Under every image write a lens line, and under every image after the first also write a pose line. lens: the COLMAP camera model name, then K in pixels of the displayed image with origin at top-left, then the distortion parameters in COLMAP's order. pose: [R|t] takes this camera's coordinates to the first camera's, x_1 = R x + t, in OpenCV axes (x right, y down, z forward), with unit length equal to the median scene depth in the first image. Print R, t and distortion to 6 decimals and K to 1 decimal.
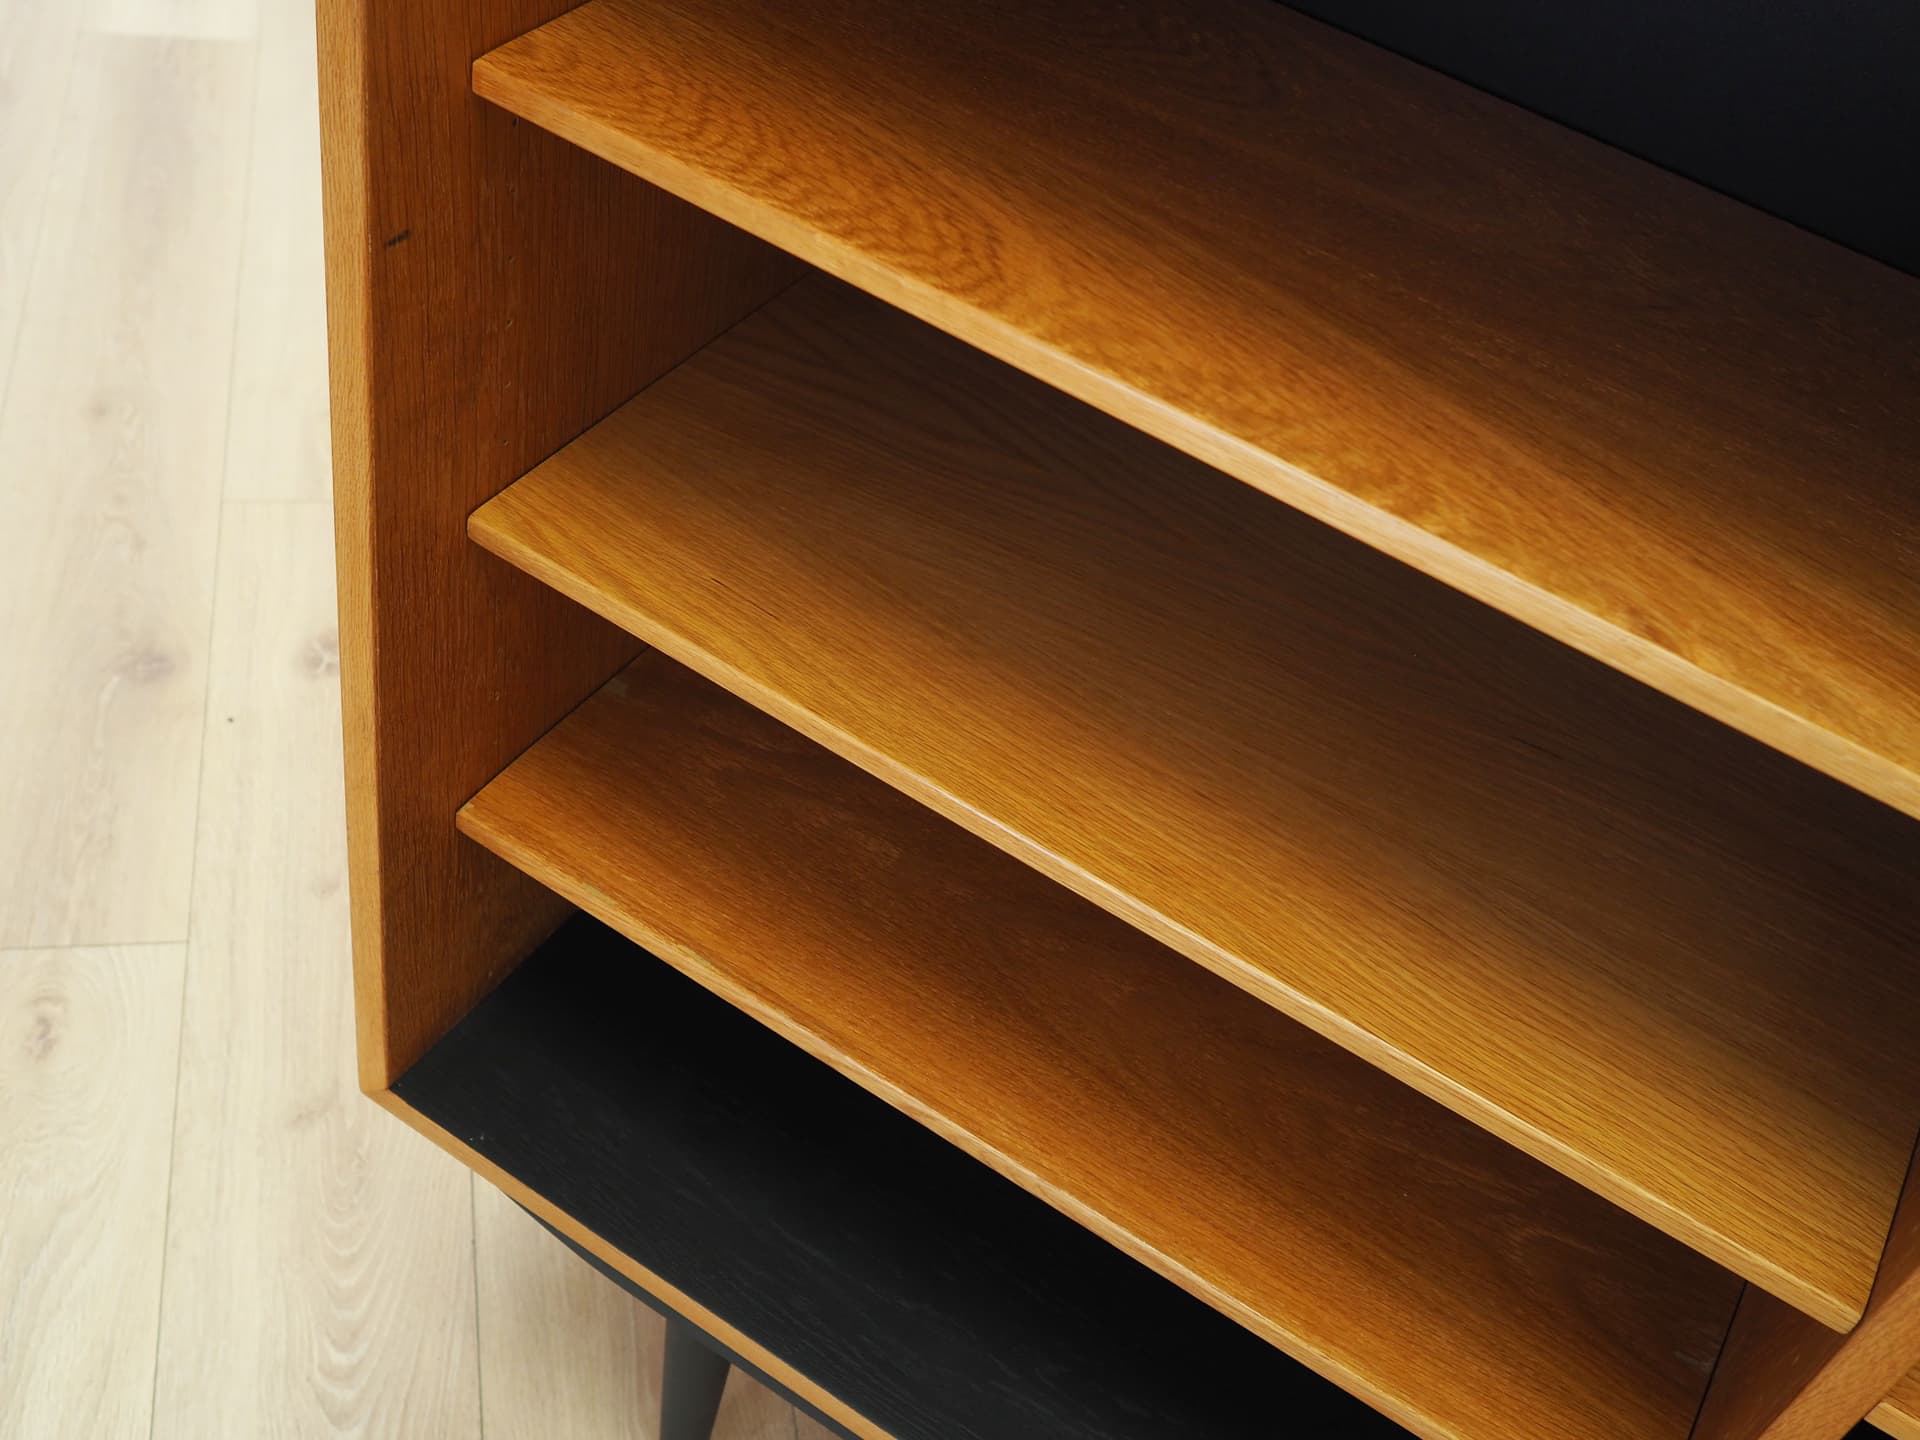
lens RADIAL K [[2092.7, 0, 960.0], [0, 2092.7, 720.0], [0, 0, 1]] dist [-0.009433, -0.008008]
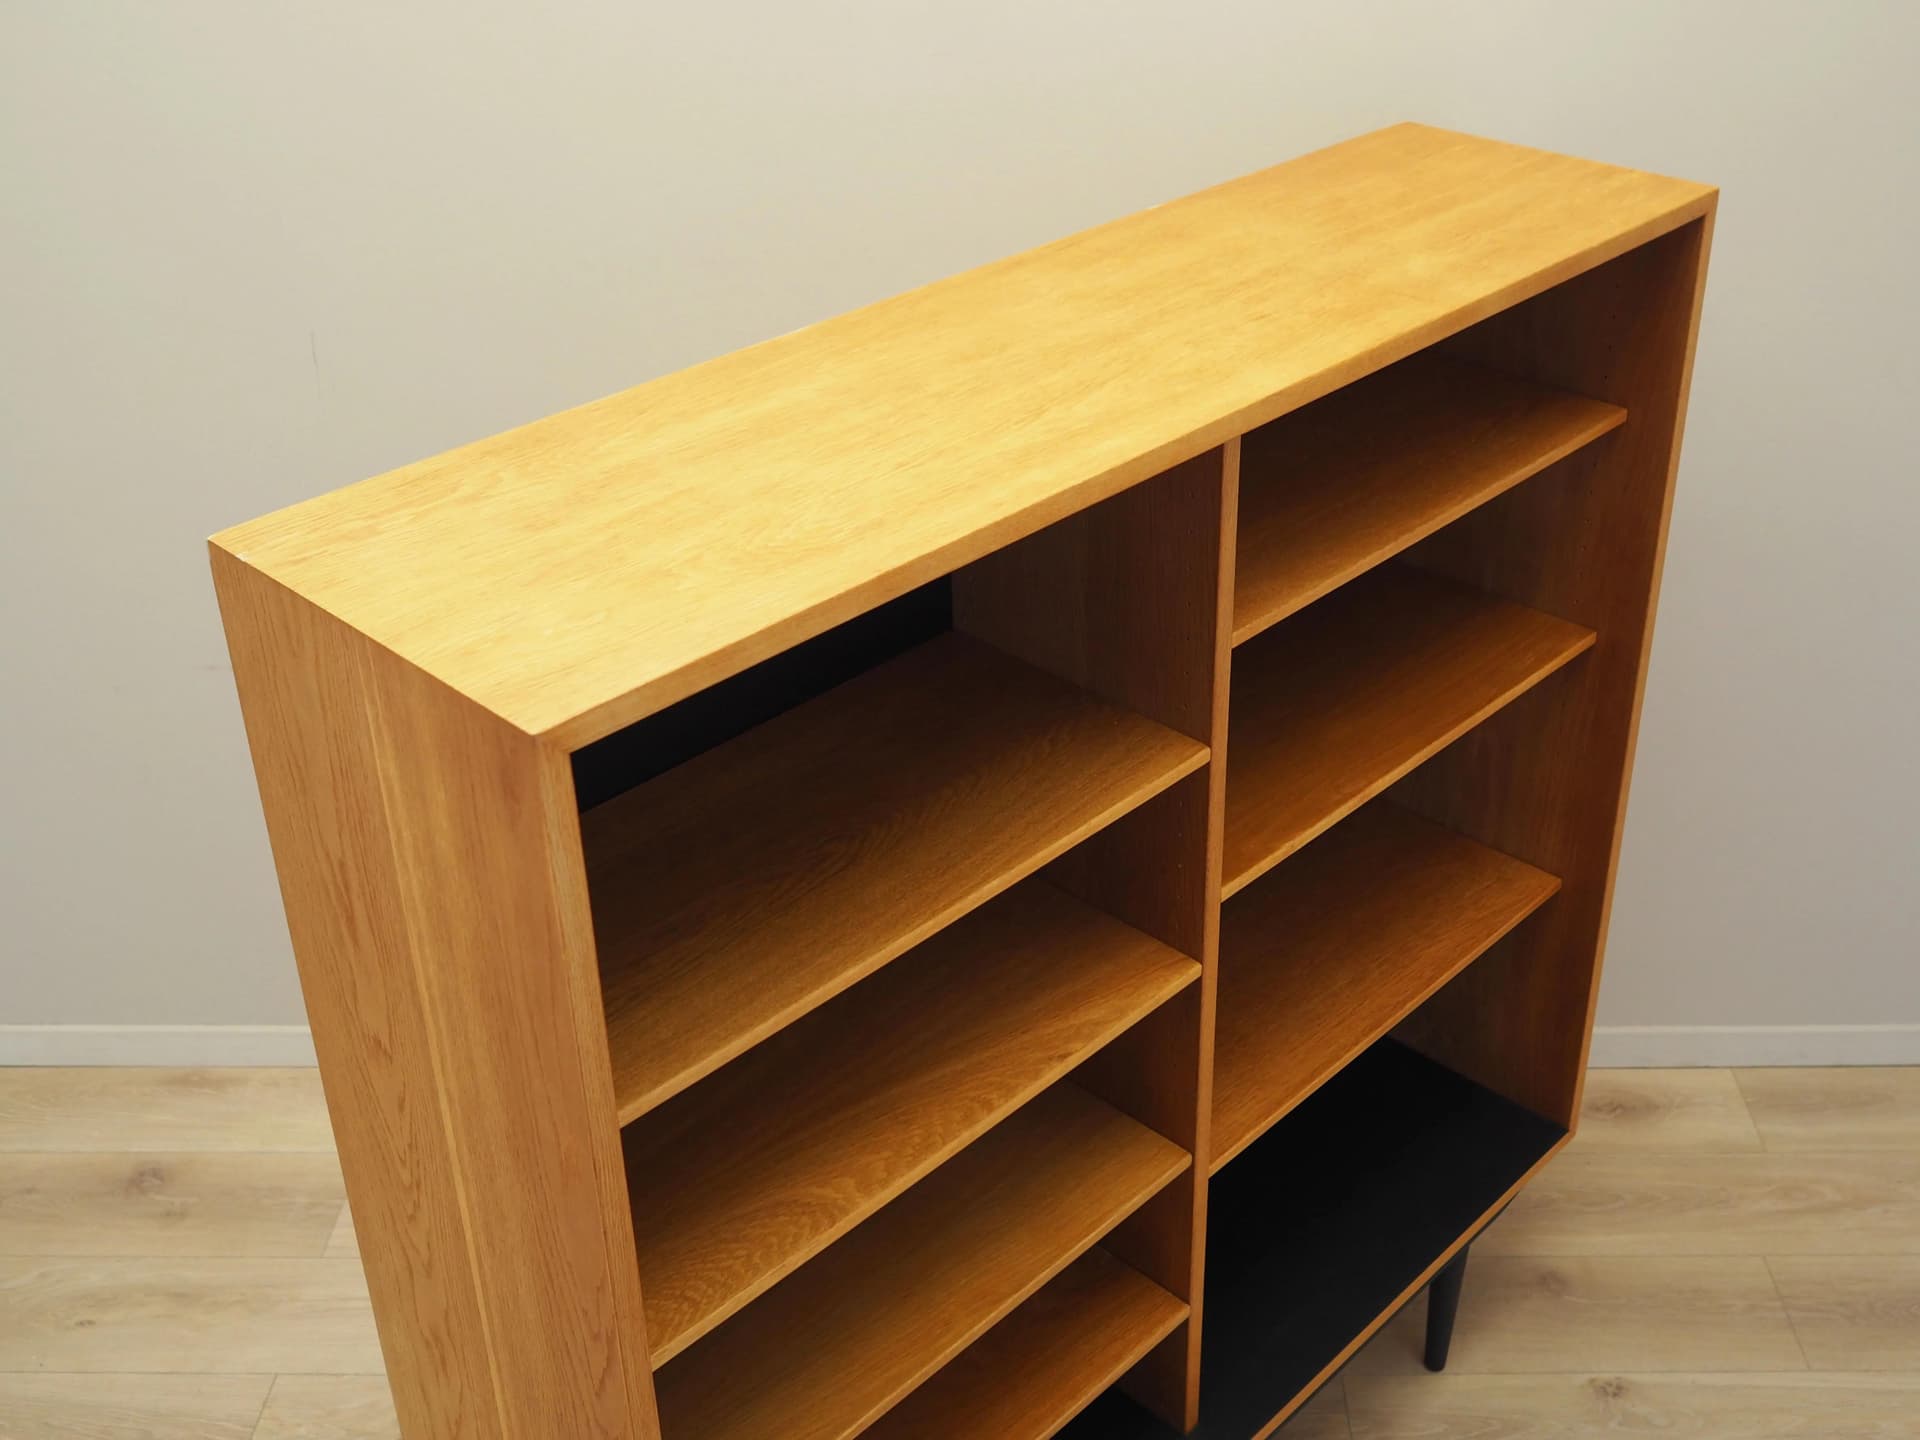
lens RADIAL K [[2098.3, 0, 1036.8], [0, 2098.3, 651.0], [0, 0, 1]] dist [-0.026187, 0.025159]
pose [[0.190260, -0.616508, 0.764015, -1.174157], [0.716930, 0.618907, 0.320882, -1.043539], [-0.670681, 0.486694, 0.559746, -0.612394]]
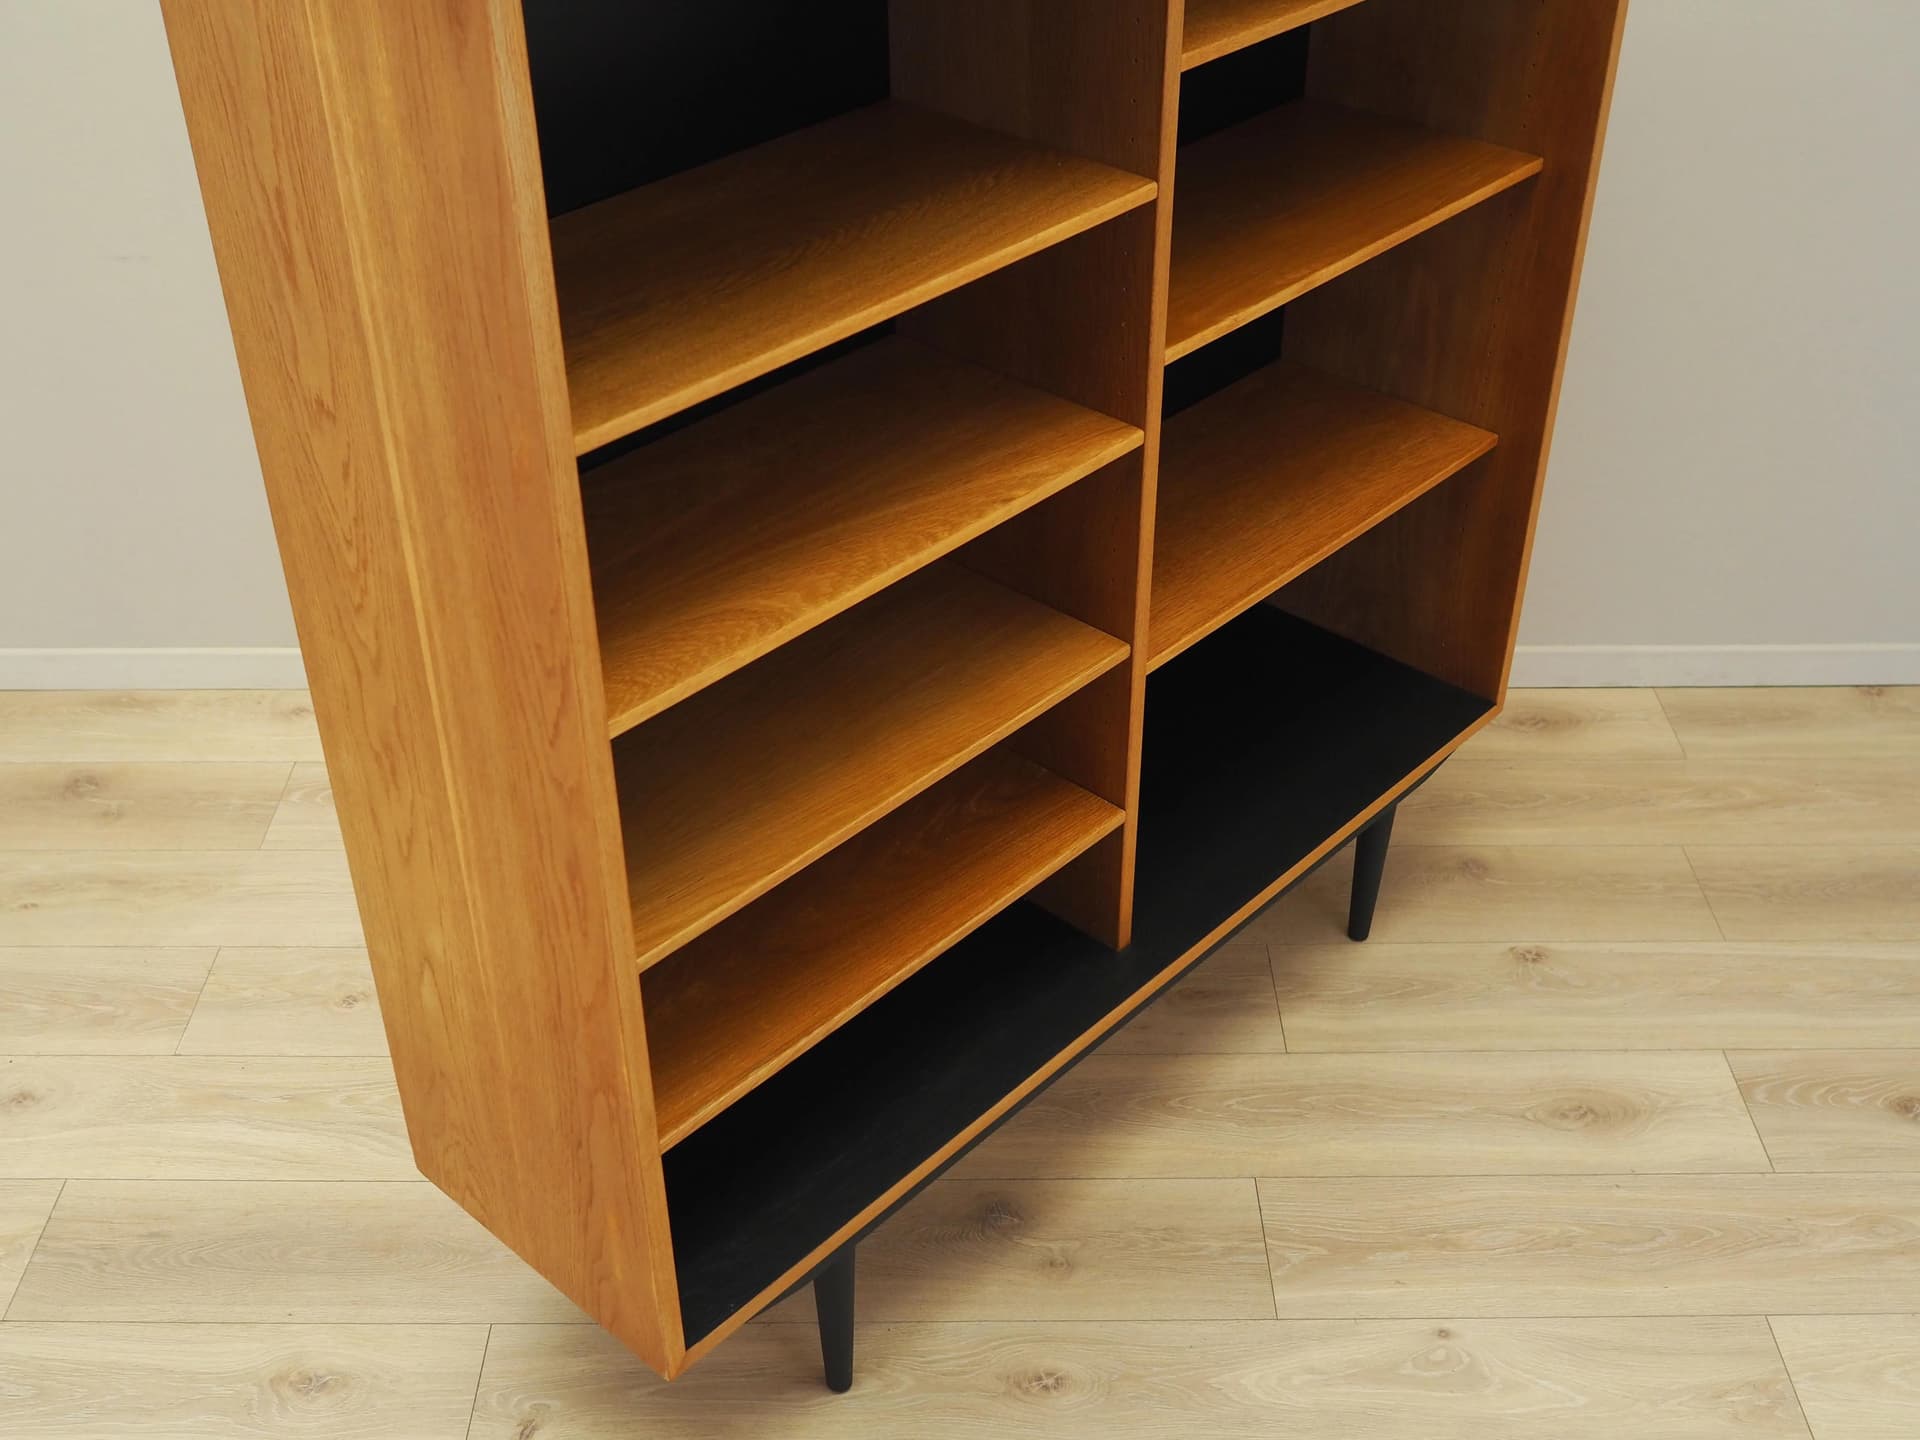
lens RADIAL K [[2089.6, 0, 949.6], [0, 2089.6, 758.5], [0, 0, 1]] dist [-0.015709, 0.006457]
pose [[0.186445, -0.704095, 0.685193, -1.450742], [0.716275, 0.574767, 0.395720, -0.800265], [-0.672450, 0.417006, 0.611488, -0.368939]]
